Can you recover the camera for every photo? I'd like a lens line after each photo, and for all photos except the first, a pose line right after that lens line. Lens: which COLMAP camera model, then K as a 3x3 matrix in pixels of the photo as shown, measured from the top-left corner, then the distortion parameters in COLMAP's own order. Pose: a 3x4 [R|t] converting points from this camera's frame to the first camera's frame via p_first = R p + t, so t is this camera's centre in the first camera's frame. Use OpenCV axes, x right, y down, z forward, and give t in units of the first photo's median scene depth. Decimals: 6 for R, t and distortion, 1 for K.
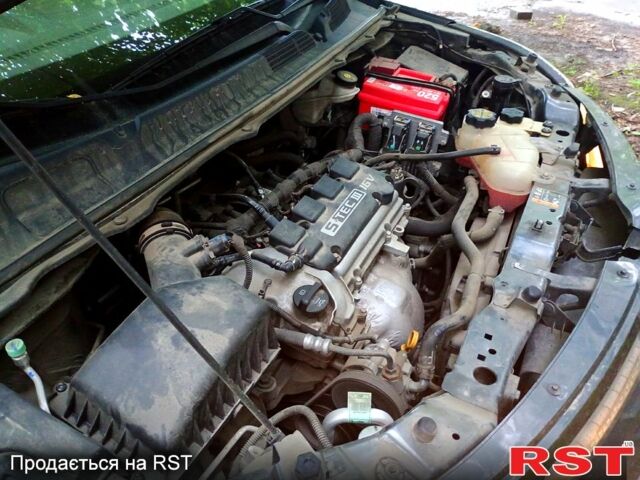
lens RADIAL K [[555.1, 0, 318.4], [0, 555.1, 238.3], [0, 0, 1]] dist [-0.000589, -0.010945]
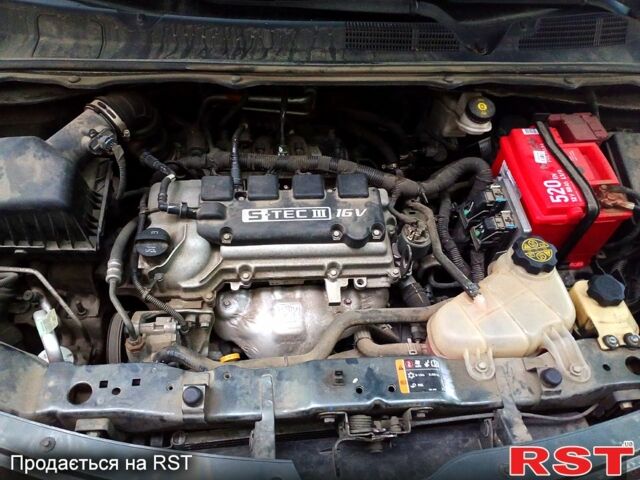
lens RADIAL K [[555.1, 0, 319.1], [0, 555.1, 242.4], [0, 0, 1]] dist [-0.000589, -0.010945]
pose [[0.507066, 0.665750, -0.547413, 0.634399], [-0.562938, 0.736749, 0.374568, -0.405991], [0.652675, 0.118229, 0.748357, 0.363357]]
